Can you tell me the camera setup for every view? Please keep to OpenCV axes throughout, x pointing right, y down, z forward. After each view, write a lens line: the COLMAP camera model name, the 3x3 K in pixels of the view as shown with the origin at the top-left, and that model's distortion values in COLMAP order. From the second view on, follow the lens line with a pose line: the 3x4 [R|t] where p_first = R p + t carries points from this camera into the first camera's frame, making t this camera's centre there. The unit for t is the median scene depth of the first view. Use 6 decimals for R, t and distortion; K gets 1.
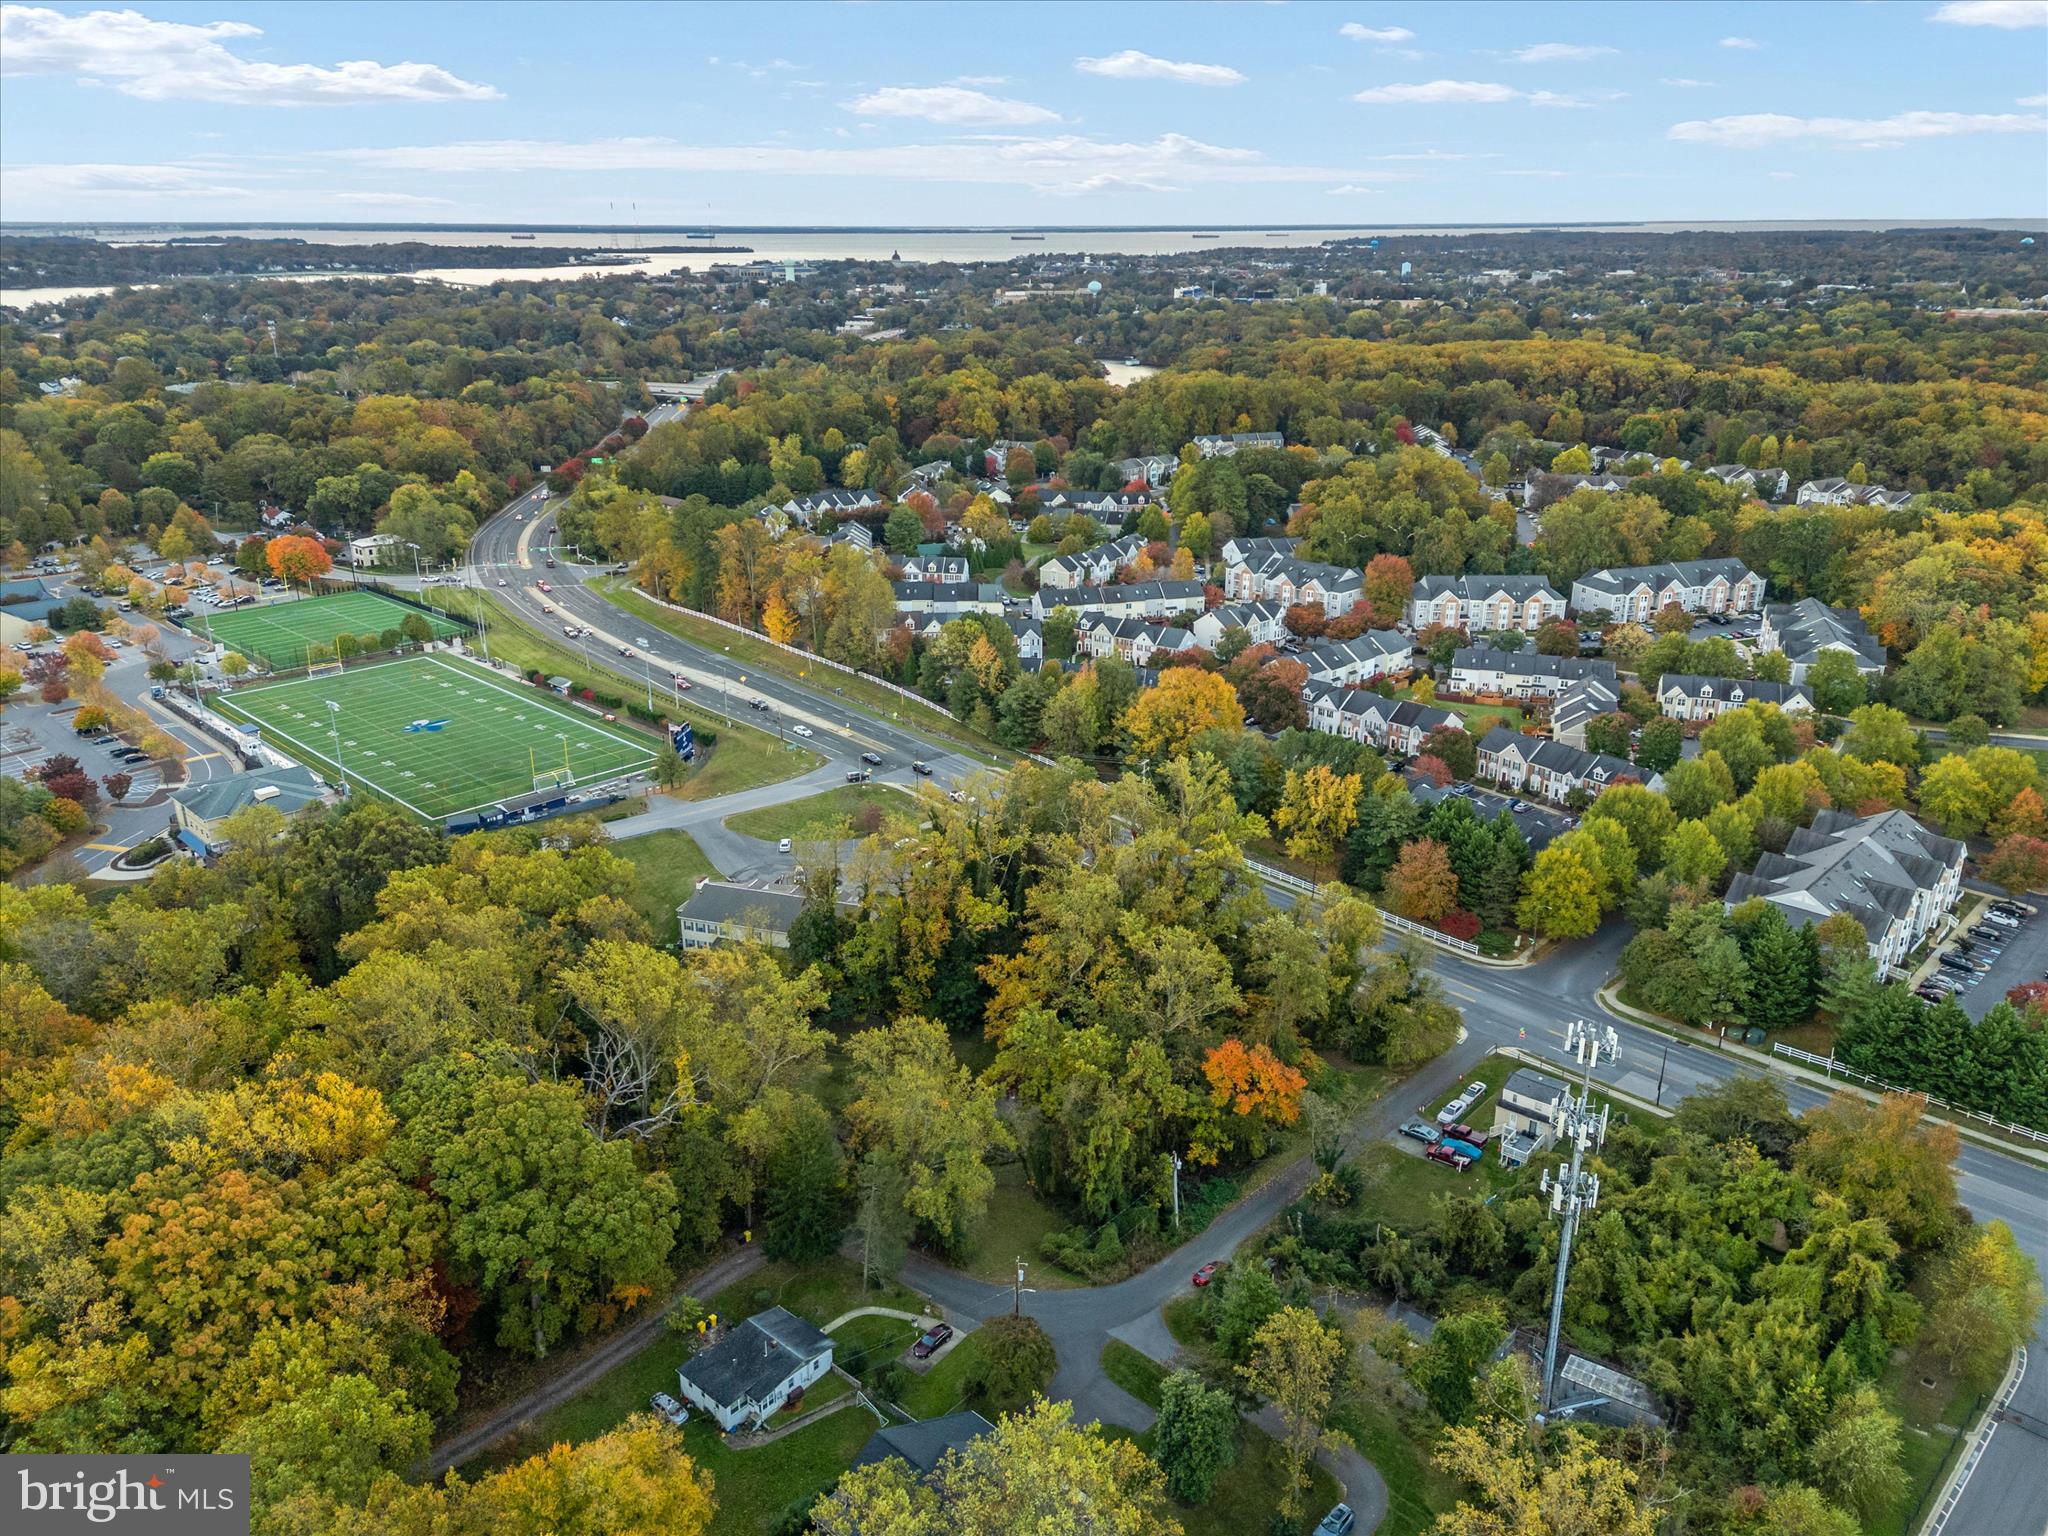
lens RADIAL K [[1499.3, 0, 979.4], [0, 1499.3, 745.3], [0, 0, 1]] dist [0.145338, -0.080833]
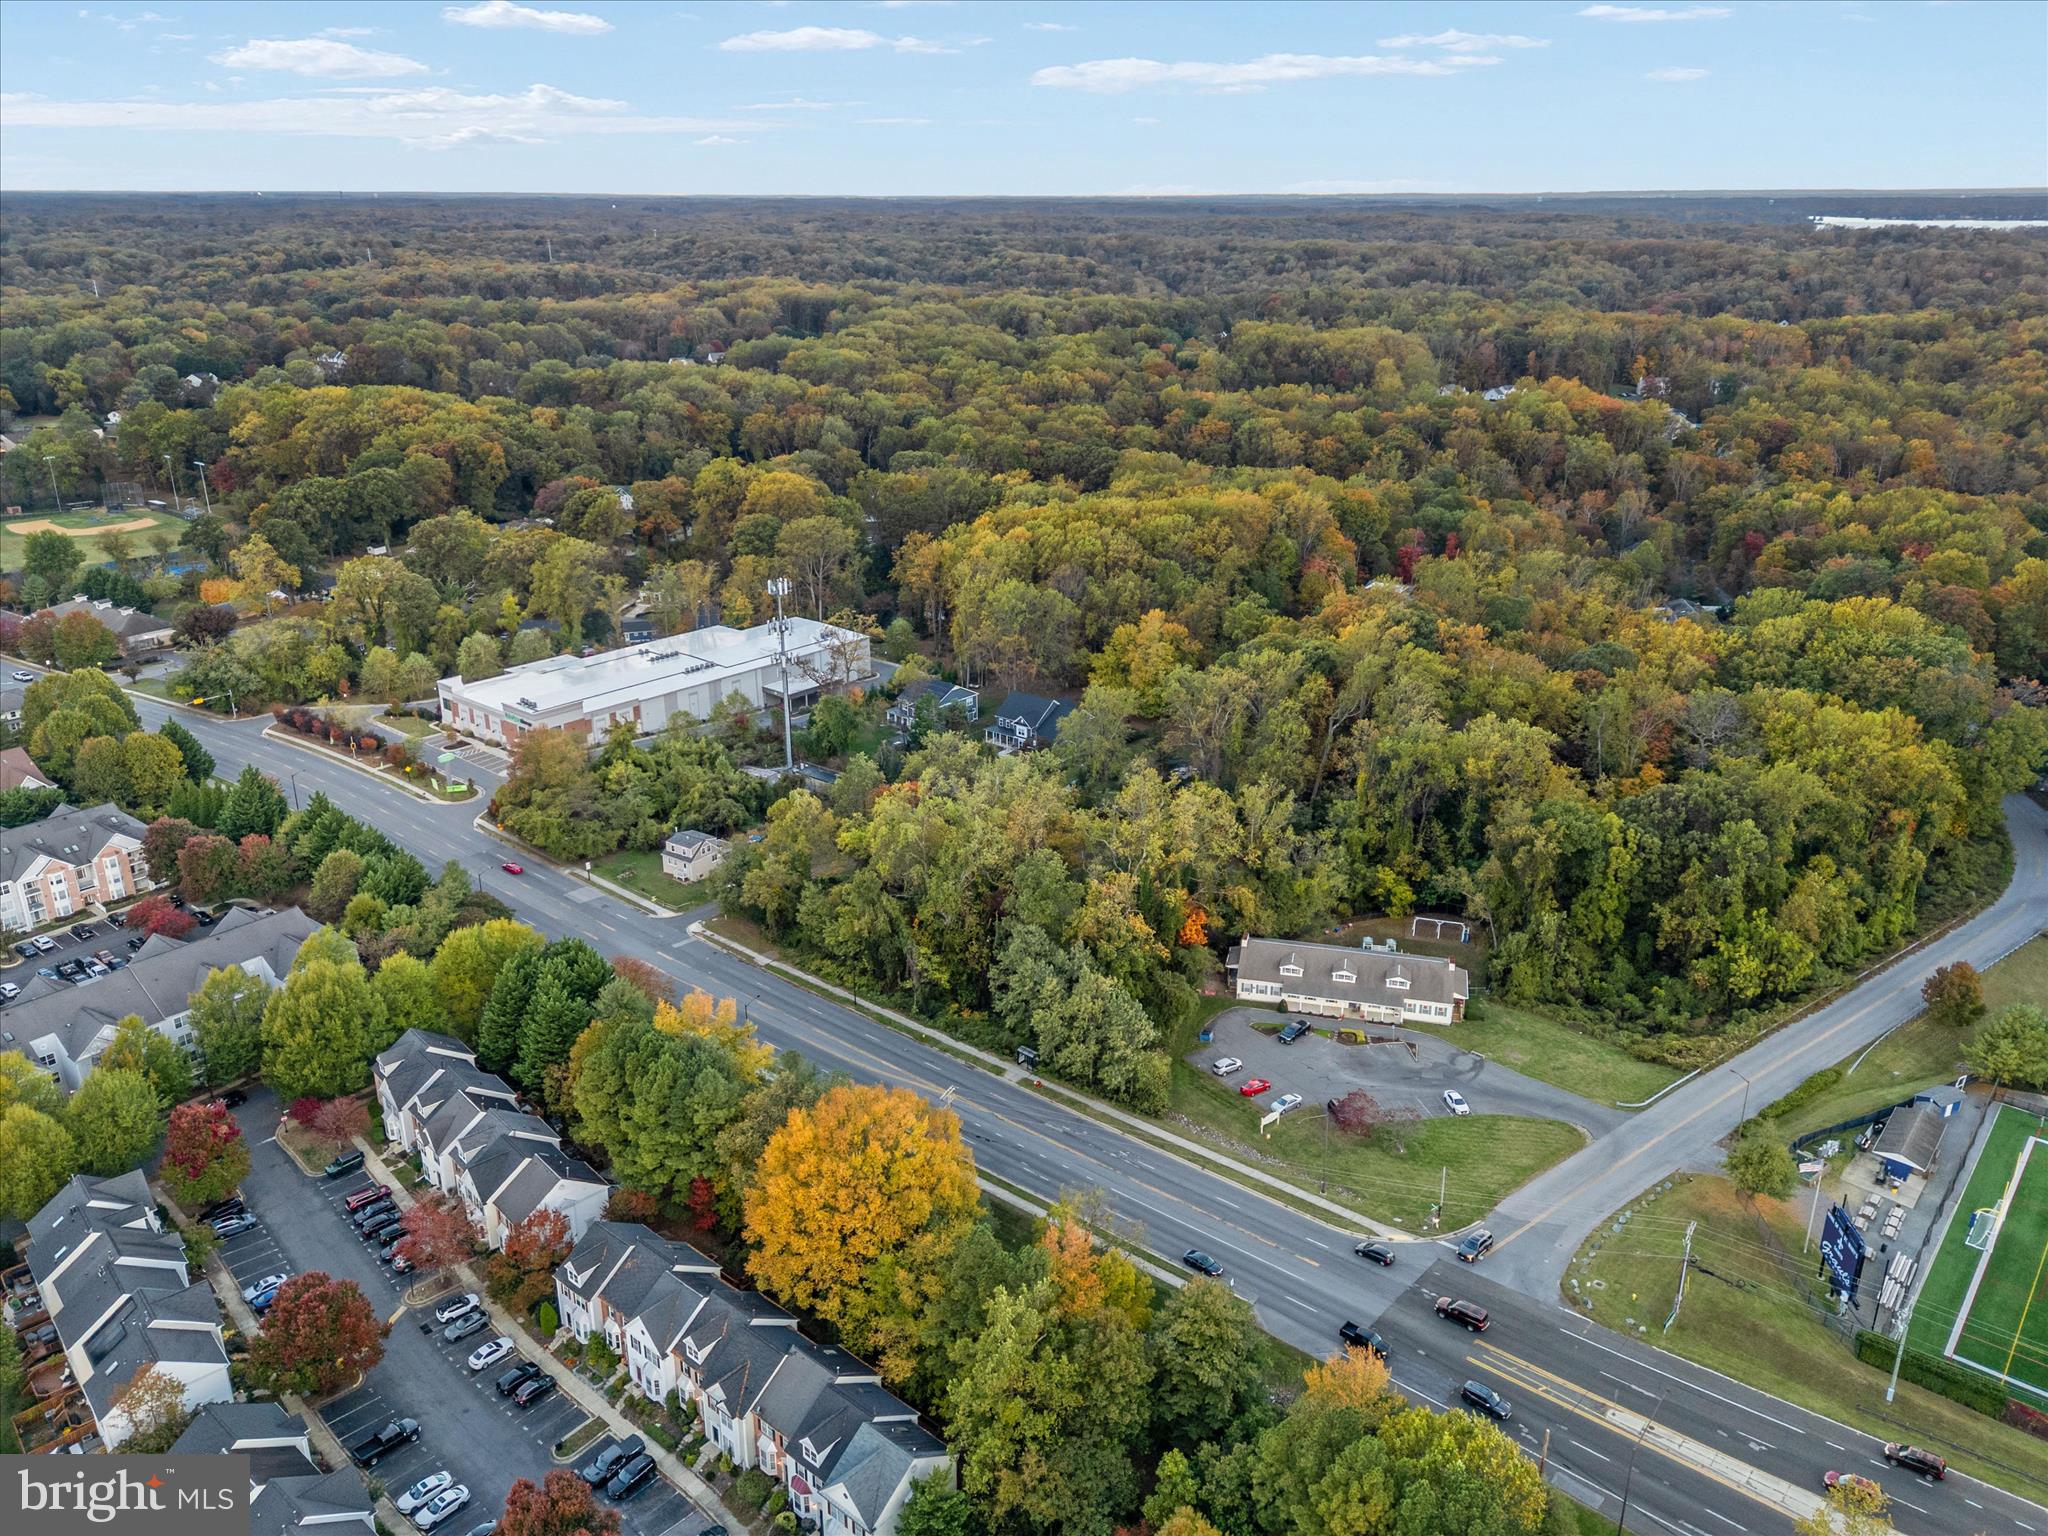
lens RADIAL K [[1494.4, 0, 1024.0], [0, 1494.4, 768.0], [0, 0, 1]] dist [0.087893, -0.068901]
pose [[-0.994037, 0.051778, -0.095964, 0.126918], [-0.022389, 0.764402, 0.644351, -0.486444], [0.106718, 0.642657, -0.758685, 1.369057]]
